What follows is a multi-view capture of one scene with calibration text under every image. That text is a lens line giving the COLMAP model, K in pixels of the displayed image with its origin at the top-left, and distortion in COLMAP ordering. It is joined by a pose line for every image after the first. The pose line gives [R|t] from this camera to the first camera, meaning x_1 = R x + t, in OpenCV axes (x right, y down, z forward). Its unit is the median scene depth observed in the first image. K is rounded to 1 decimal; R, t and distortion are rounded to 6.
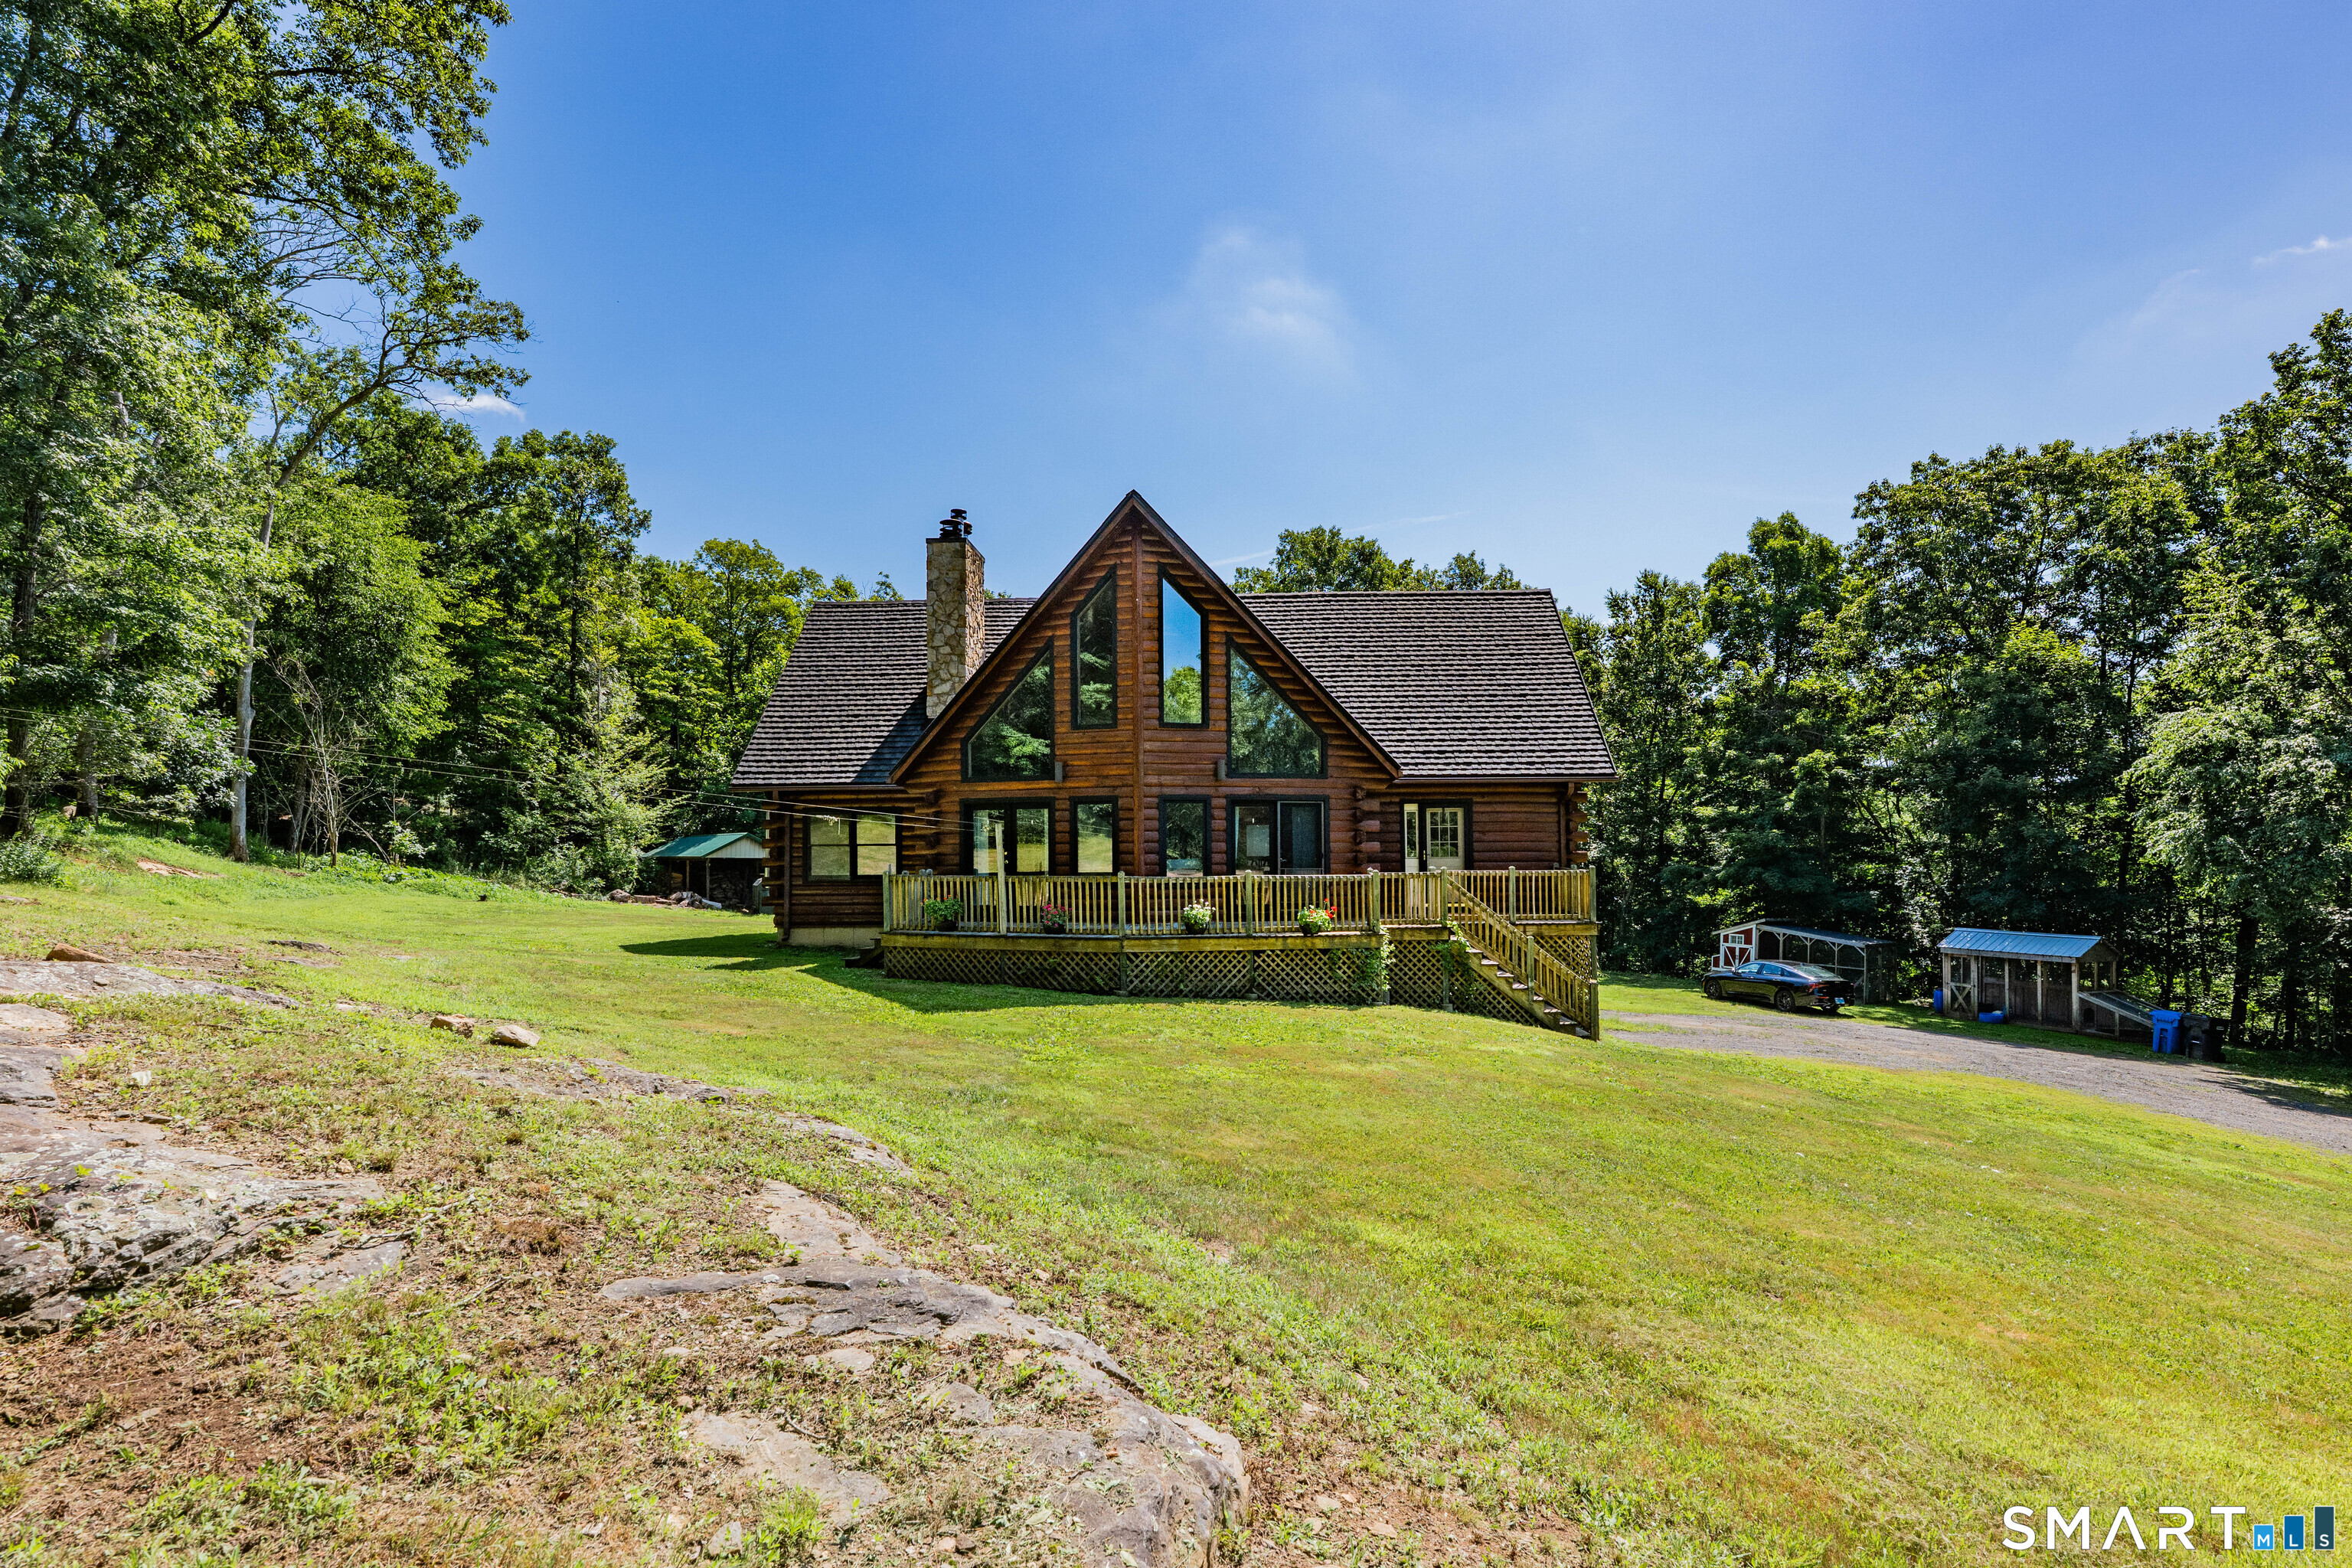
lens RADIAL K [[934.8, 0, 1238.4], [0, 934.8, 807.0], [0, 0, 1]] dist [-0.000667, -0.000028]
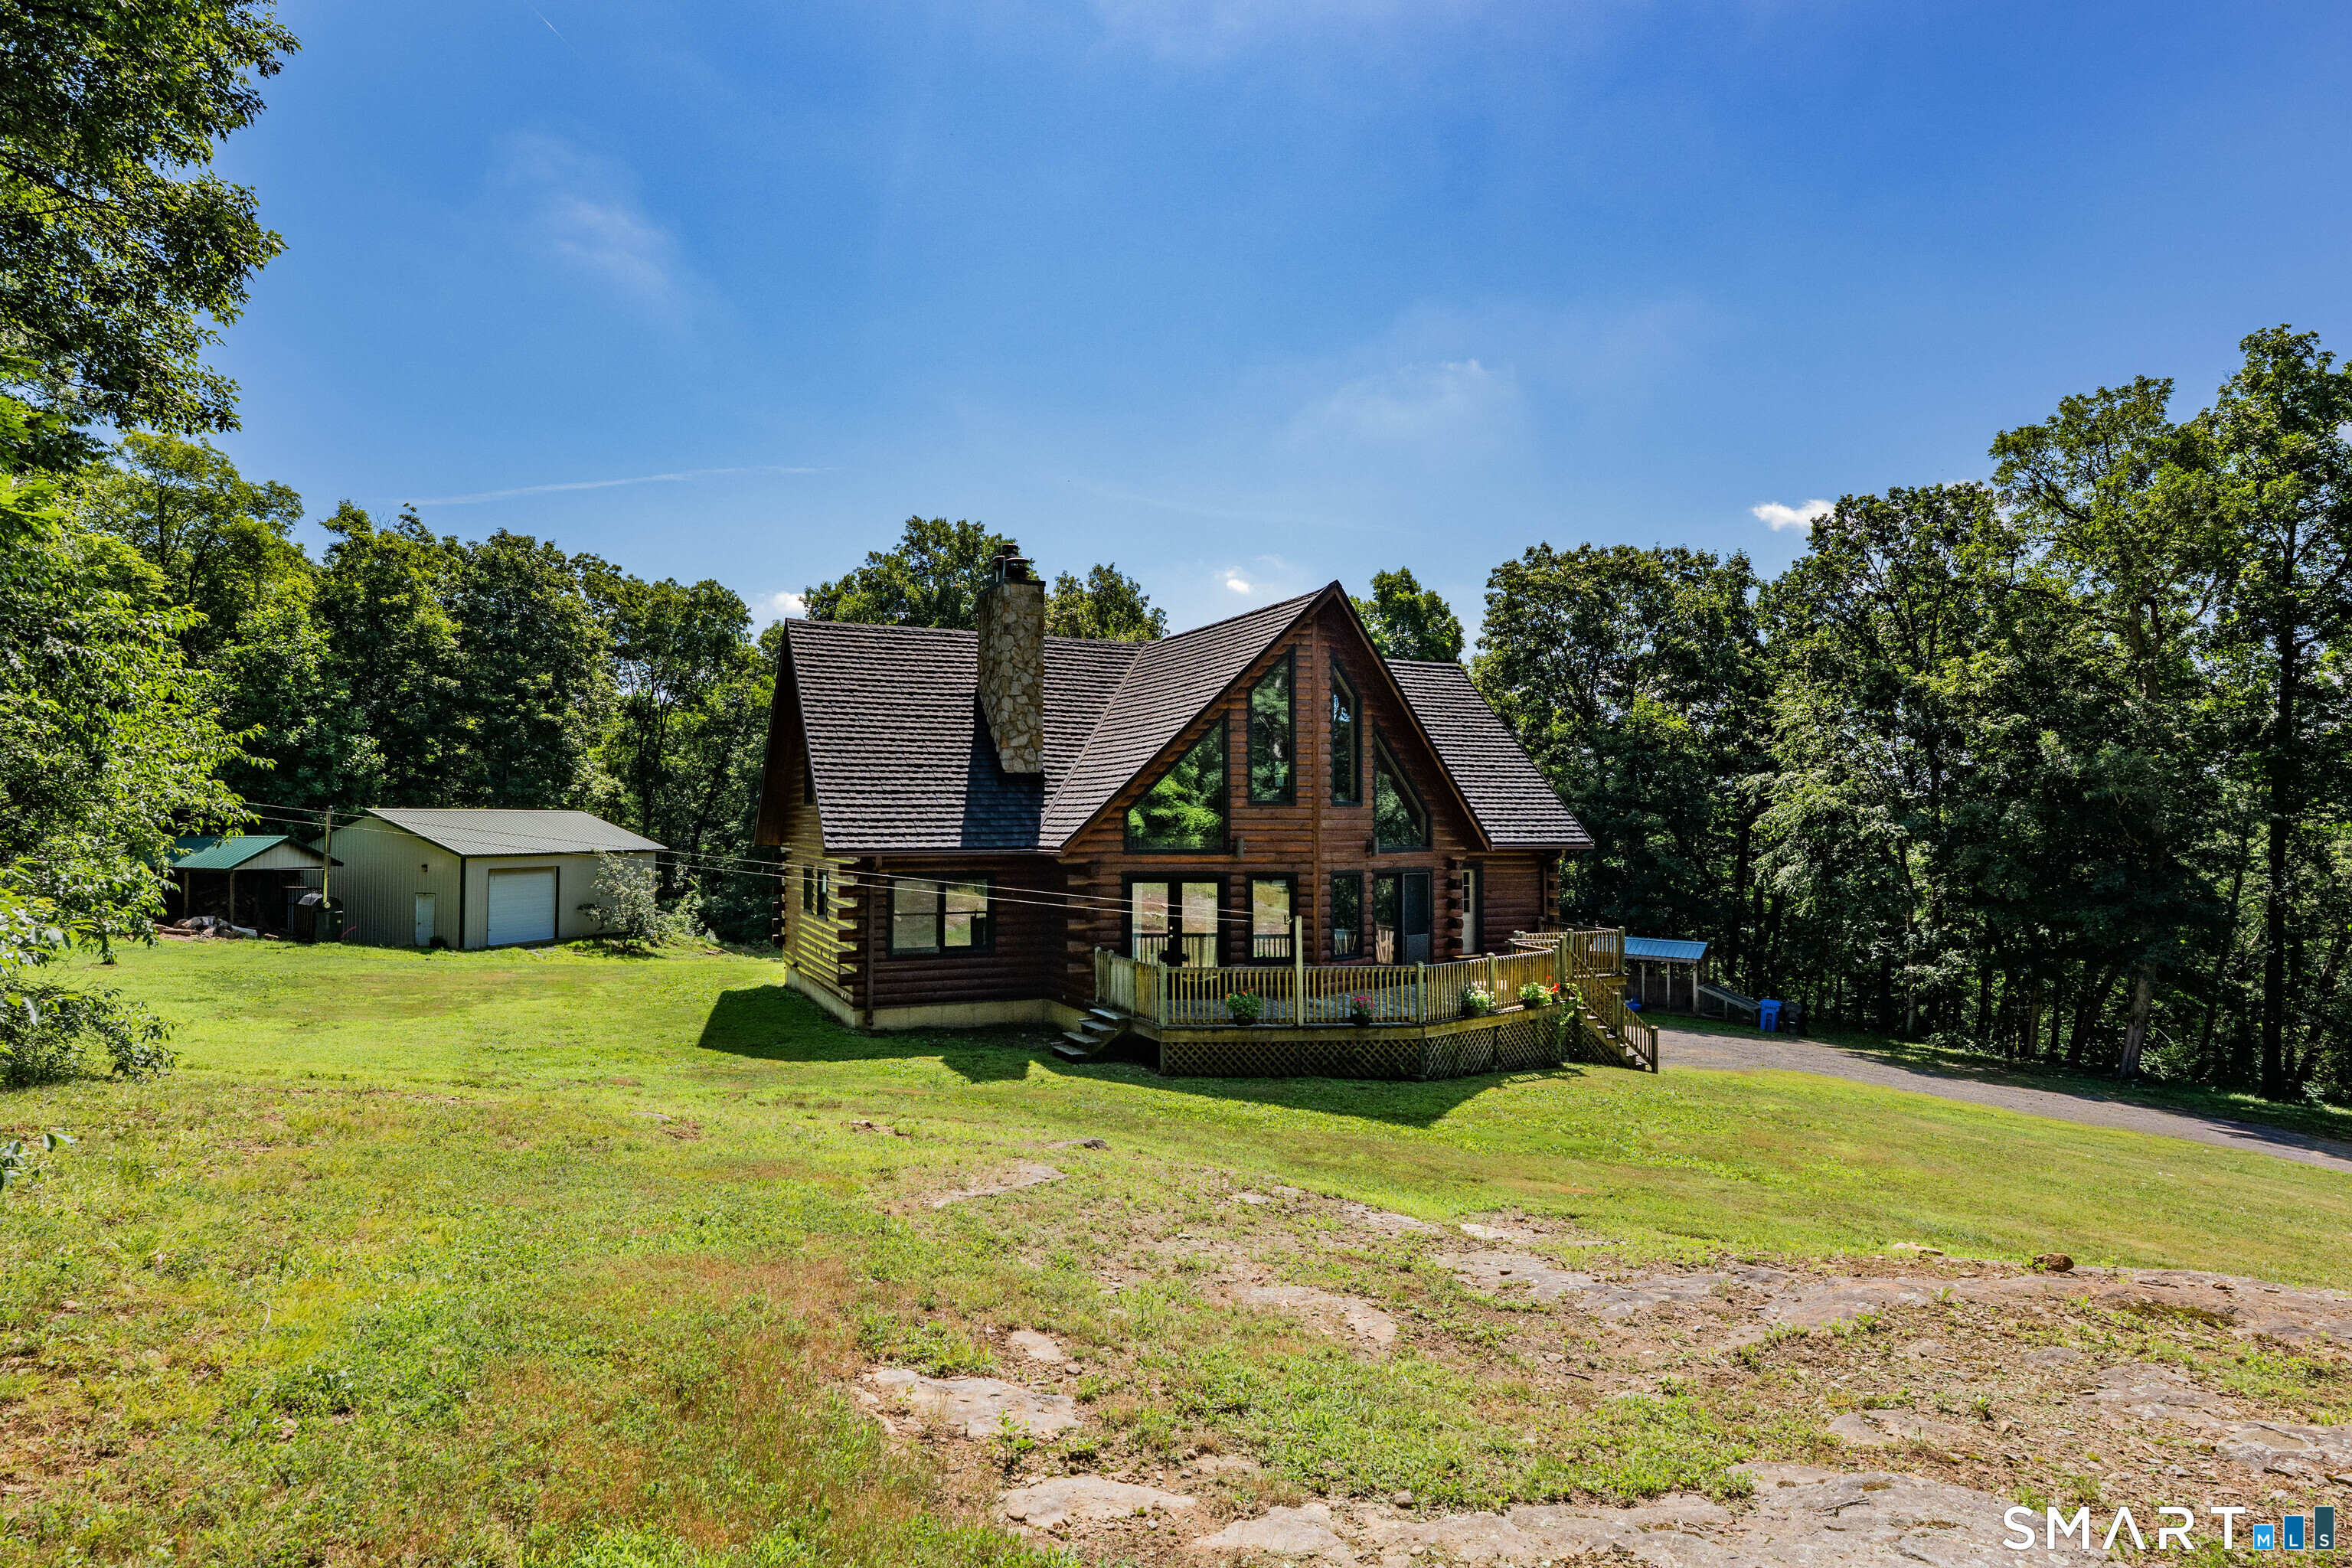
lens RADIAL K [[934.8, 0, 1183.3], [0, 934.8, 791.0], [0, 0, 1]] dist [-0.000667, -0.000028]
pose [[0.935096, 0.029923, 0.353129, -0.490839], [-0.024995, 0.999516, -0.018509, -0.063185], [-0.353512, 0.008481, 0.935391, 0.068622]]
